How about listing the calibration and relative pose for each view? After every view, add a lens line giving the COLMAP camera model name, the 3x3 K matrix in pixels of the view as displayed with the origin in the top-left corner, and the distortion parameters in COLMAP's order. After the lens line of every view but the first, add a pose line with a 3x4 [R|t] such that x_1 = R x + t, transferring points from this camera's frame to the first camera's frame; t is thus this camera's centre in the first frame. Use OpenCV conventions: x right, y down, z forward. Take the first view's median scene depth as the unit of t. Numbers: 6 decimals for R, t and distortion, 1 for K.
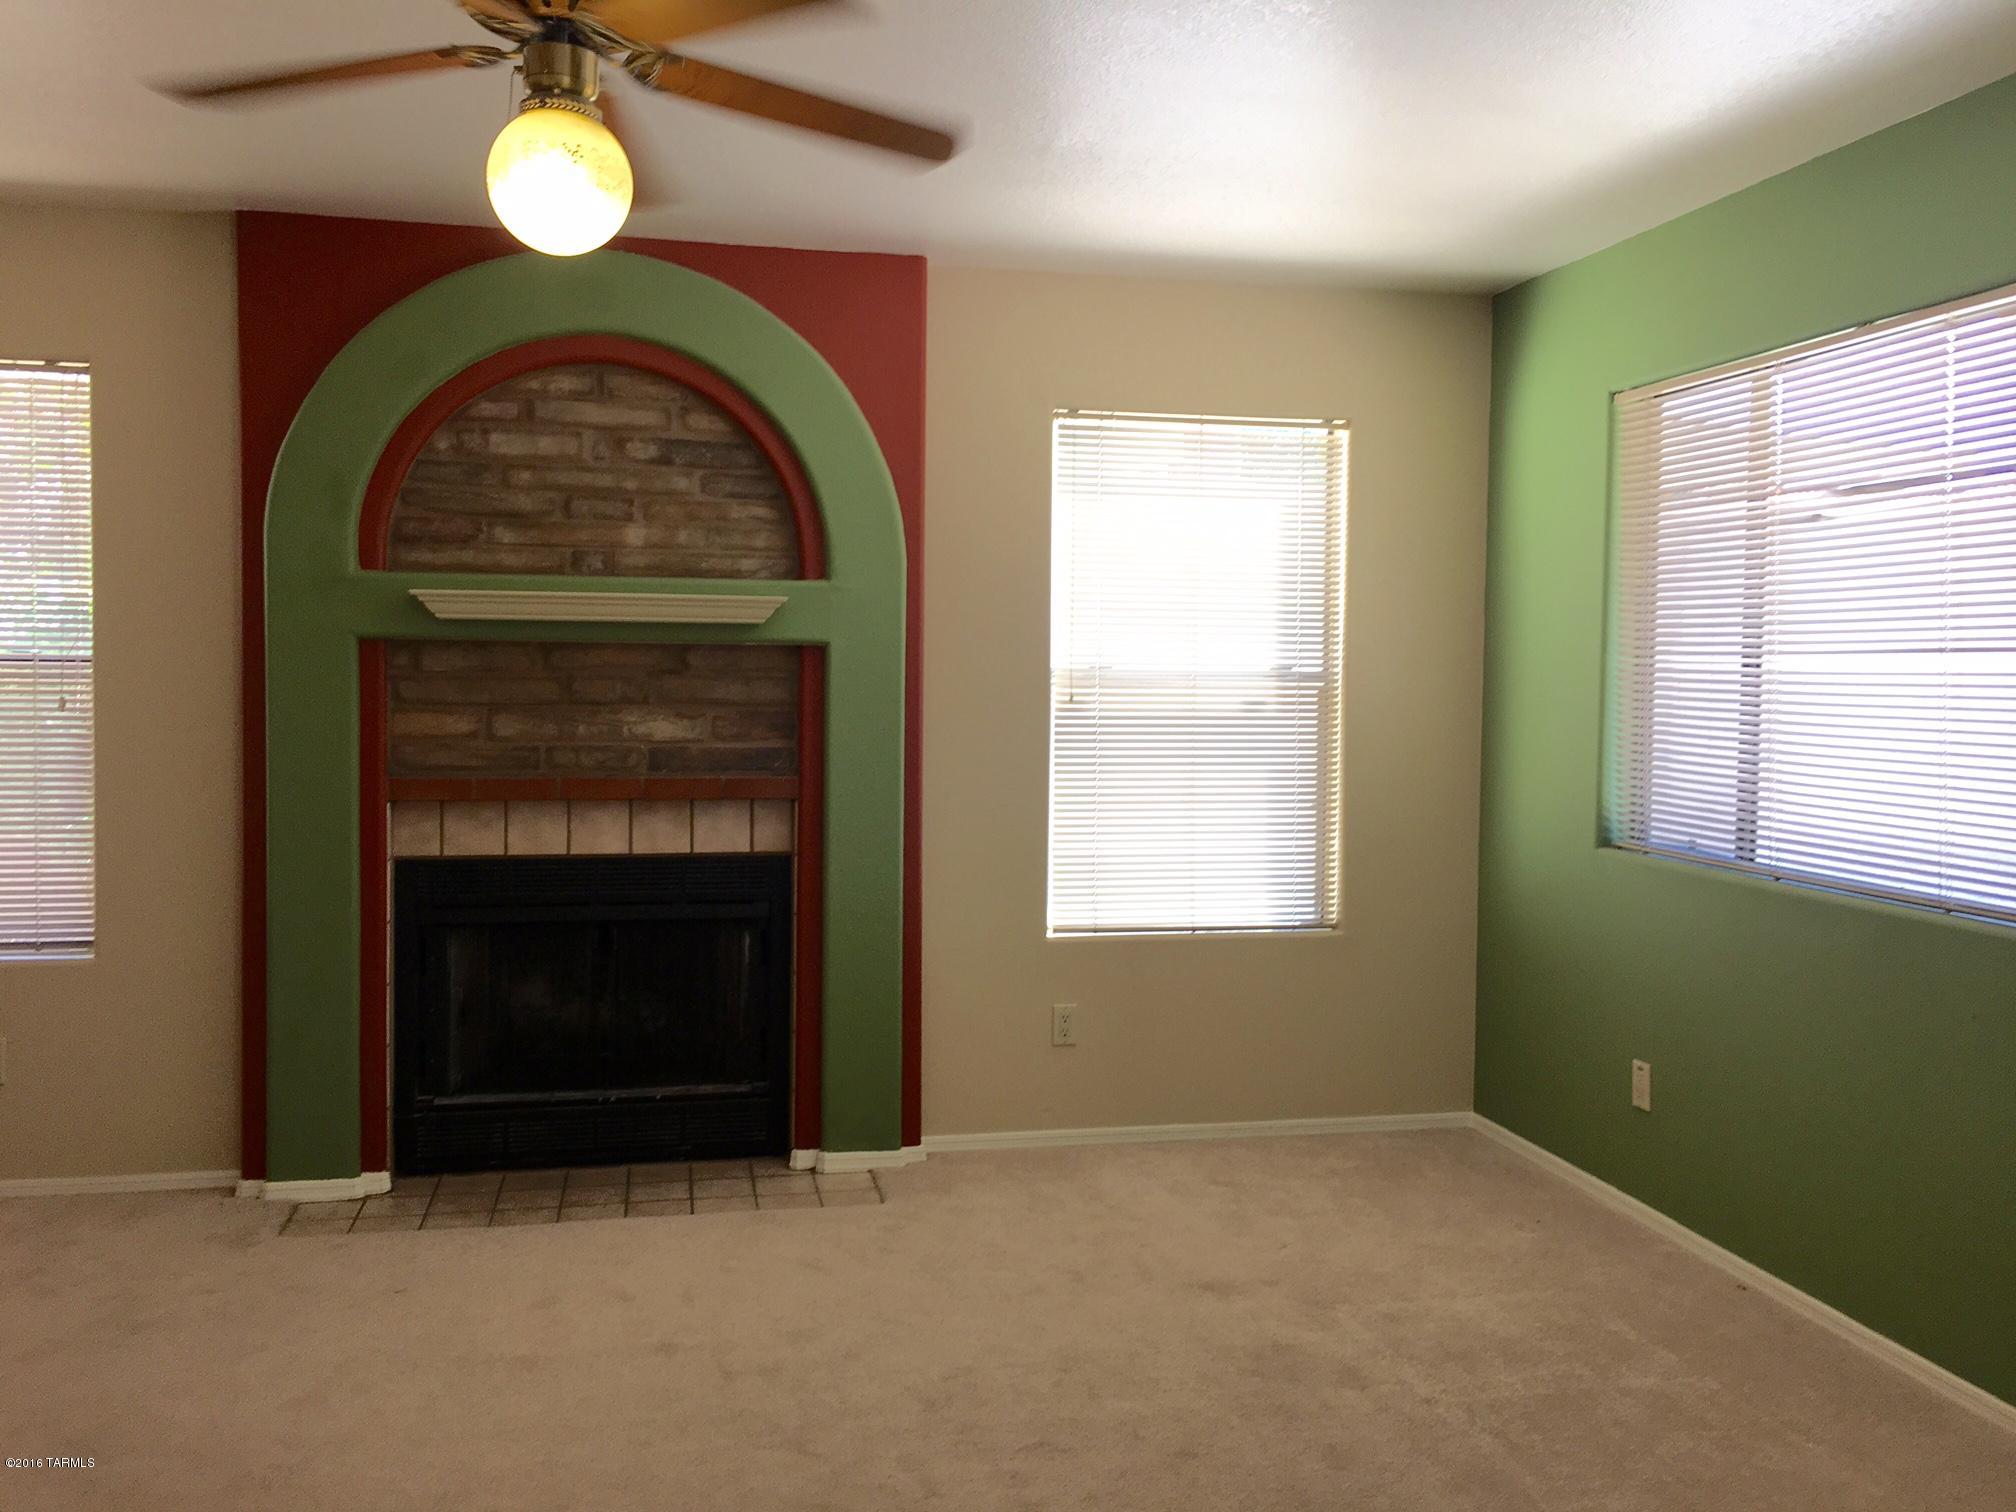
lens RADIAL K [[1724.9, 0, 1005.0], [0, 1724.9, 745.0], [0, 0, 1]] dist [0.072631, -0.092029]
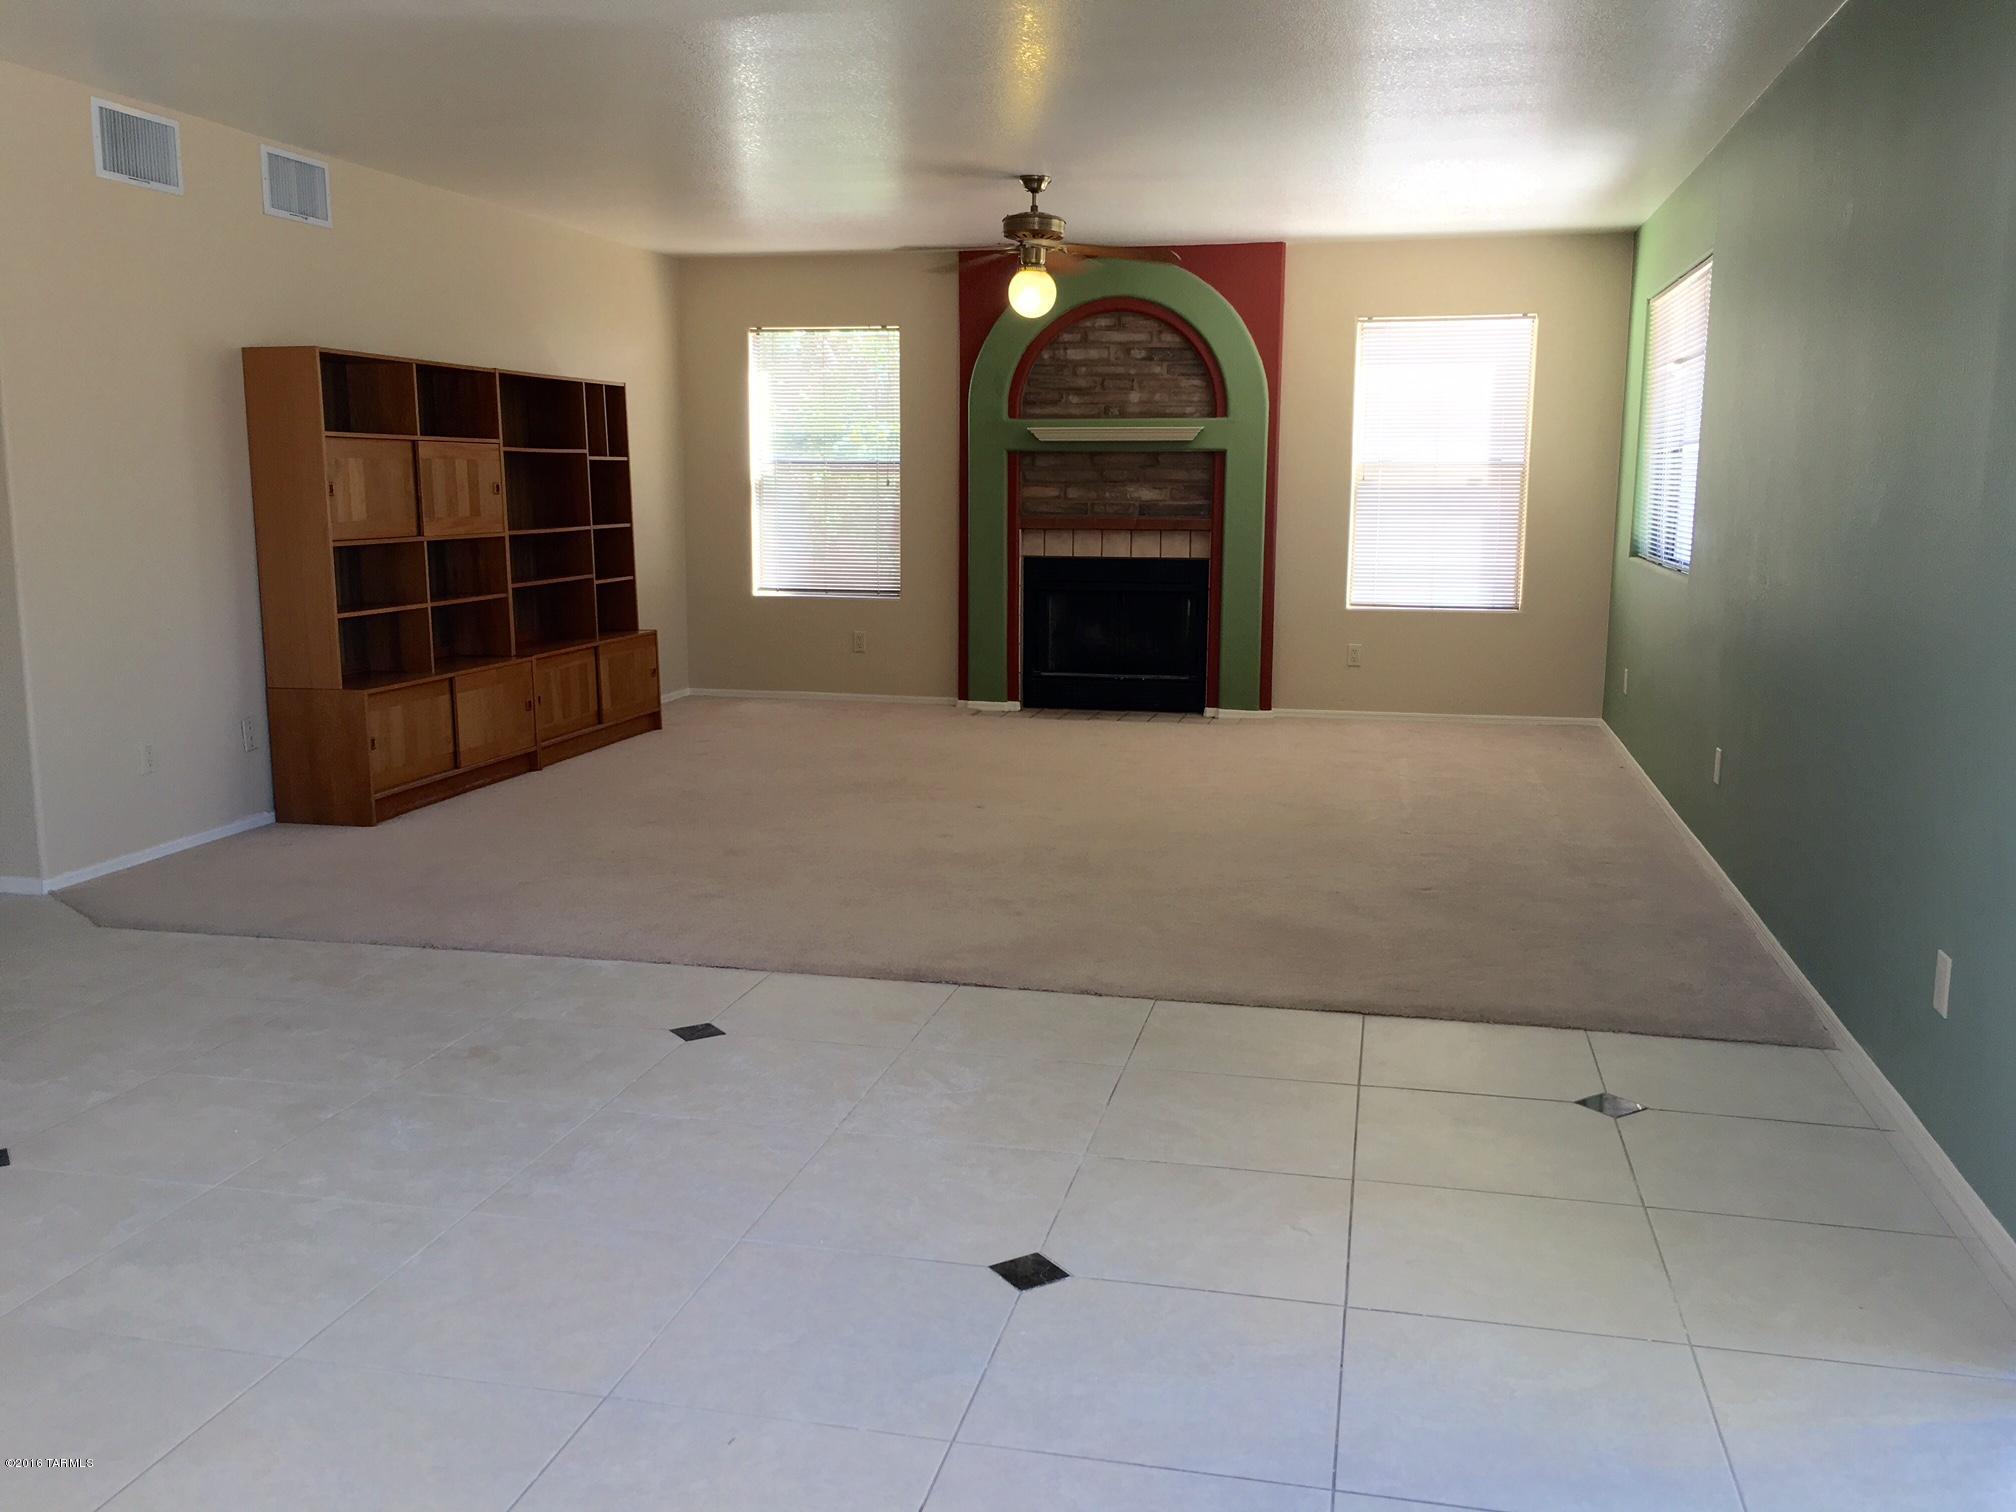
lens RADIAL K [[1724.9, 0, 1010.8], [0, 1724.9, 760.7], [0, 0, 1]] dist [0.072631, -0.092029]
pose [[0.910651, 0.059626, -0.408851, 0.504345], [-0.012315, 0.993010, 0.117388, 0.064787], [0.412993, -0.101864, 0.905020, -0.926821]]
